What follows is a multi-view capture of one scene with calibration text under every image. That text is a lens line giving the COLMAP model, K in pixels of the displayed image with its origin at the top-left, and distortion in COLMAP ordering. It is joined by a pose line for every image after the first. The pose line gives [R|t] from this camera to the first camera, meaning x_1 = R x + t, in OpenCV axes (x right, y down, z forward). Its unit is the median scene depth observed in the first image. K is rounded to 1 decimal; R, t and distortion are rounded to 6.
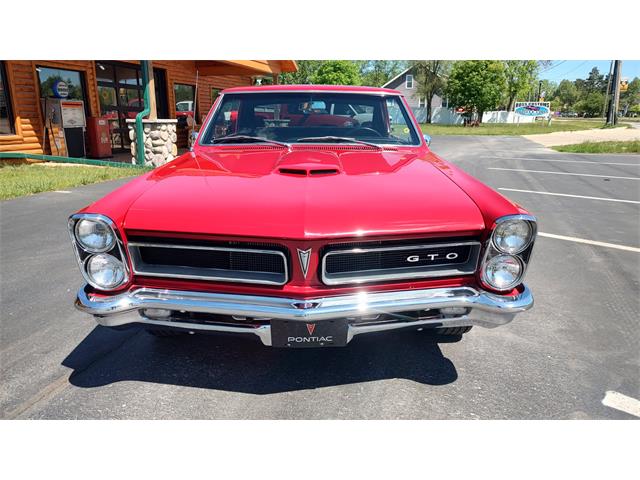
lens RADIAL K [[459.4, 0, 323.9], [0, 459.4, 239.4], [0, 0, 1]] dist [0.011532, -0.010533]
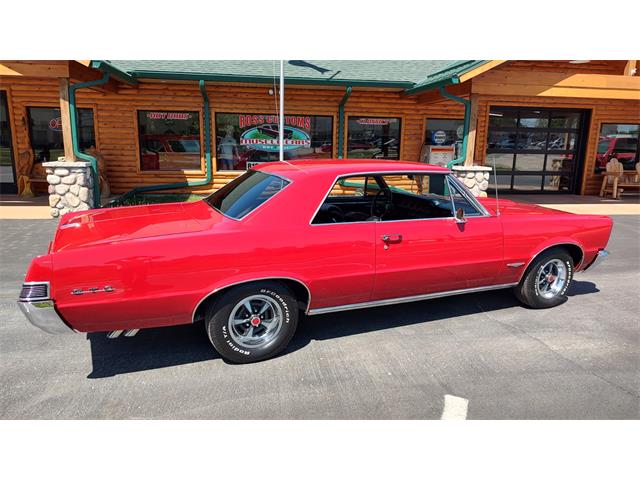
lens RADIAL K [[458.0, 0, 323.1], [0, 458.0, 240.1], [0, 0, 1]] dist [0.012029, -0.012872]
pose [[0.418838, 0.194427, -0.887002, 1.033841], [-0.247696, 0.964228, 0.094393, -0.278884], [0.873625, 0.180172, 0.452014, 0.656417]]
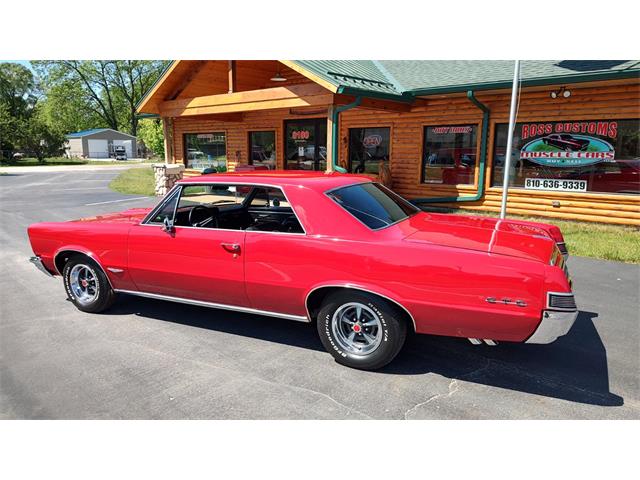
lens RADIAL K [[456.0, 0, 323.0], [0, 456.0, 241.1], [0, 0, 1]] dist [0.020675, -0.025132]
pose [[-0.442035, 0.167824, -0.881158, 0.925753], [-0.236751, 0.925680, 0.295070, -0.527610], [0.865190, 0.339046, -0.369451, 1.566562]]
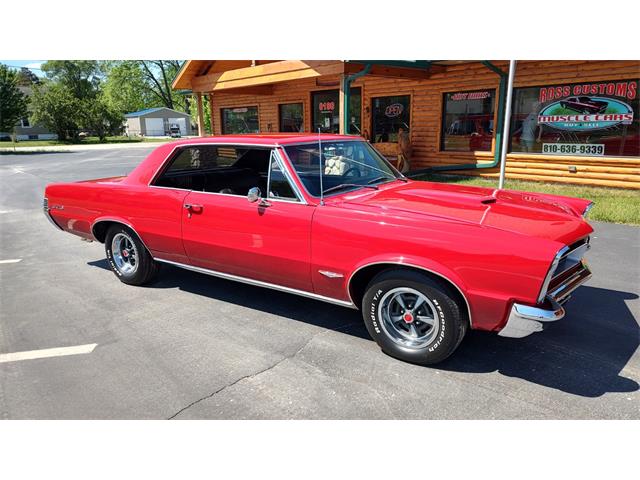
lens RADIAL K [[459.4, 0, 323.9], [0, 459.4, 239.4], [0, 0, 1]] dist [0.011532, -0.010533]
pose [[-0.540870, 0.205923, -0.815509, 0.920832], [-0.202706, 0.909077, 0.363991, -0.563854], [0.816315, 0.362181, -0.449950, 1.831878]]
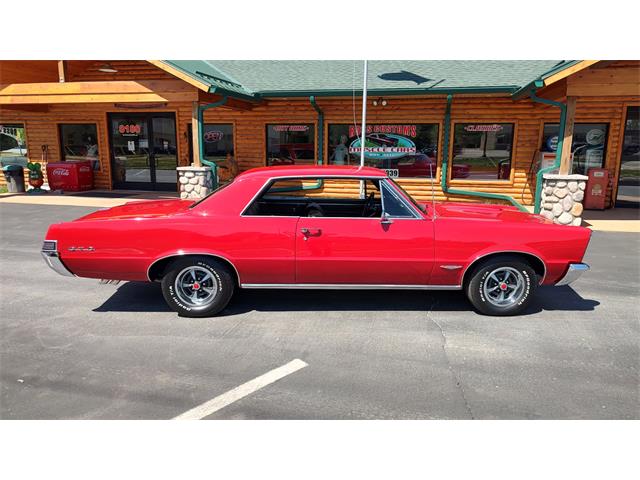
lens RADIAL K [[458.0, 0, 323.1], [0, 458.0, 240.1], [0, 0, 1]] dist [0.012029, -0.012872]
pose [[0.034300, 0.196528, -0.979898, 1.339141], [-0.263565, 0.947544, 0.180814, -0.411522], [0.964032, 0.252065, 0.084299, 1.121411]]
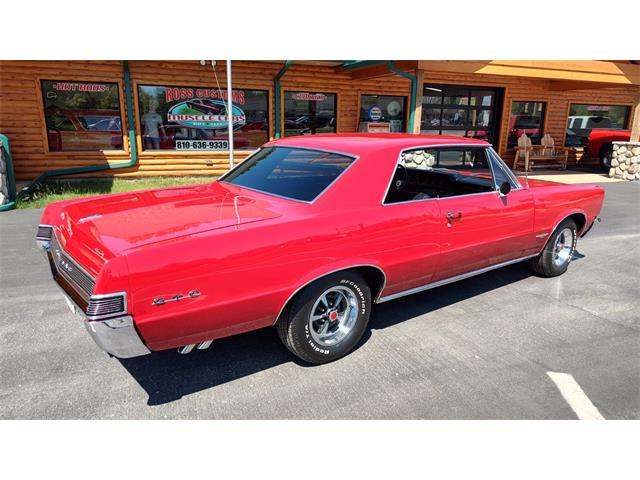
lens RADIAL K [[459.4, 0, 323.9], [0, 459.4, 239.4], [0, 0, 1]] dist [0.011532, -0.010533]
pose [[0.618869, 0.201033, -0.759333, 0.803358], [-0.215385, 0.973074, 0.082078, -0.205951], [0.755387, 0.112754, 0.645505, 0.449357]]
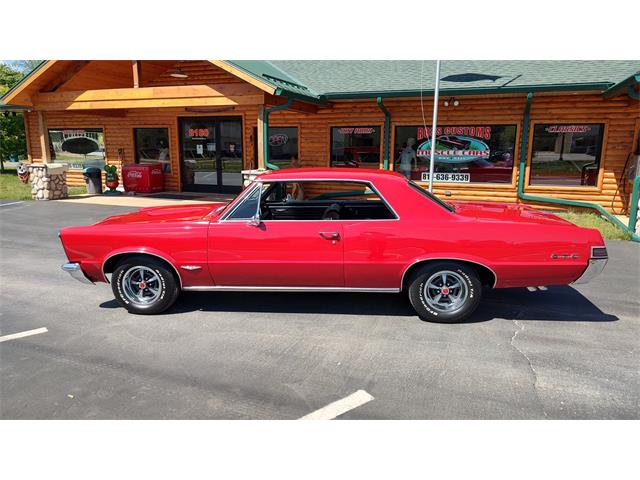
lens RADIAL K [[456.0, 0, 323.0], [0, 456.0, 241.1], [0, 0, 1]] dist [0.020675, -0.025132]
pose [[-0.101413, 0.192250, -0.976092, 1.235234], [-0.261687, 0.941443, 0.212614, -0.409102], [0.959810, 0.276992, -0.045165, 1.107105]]
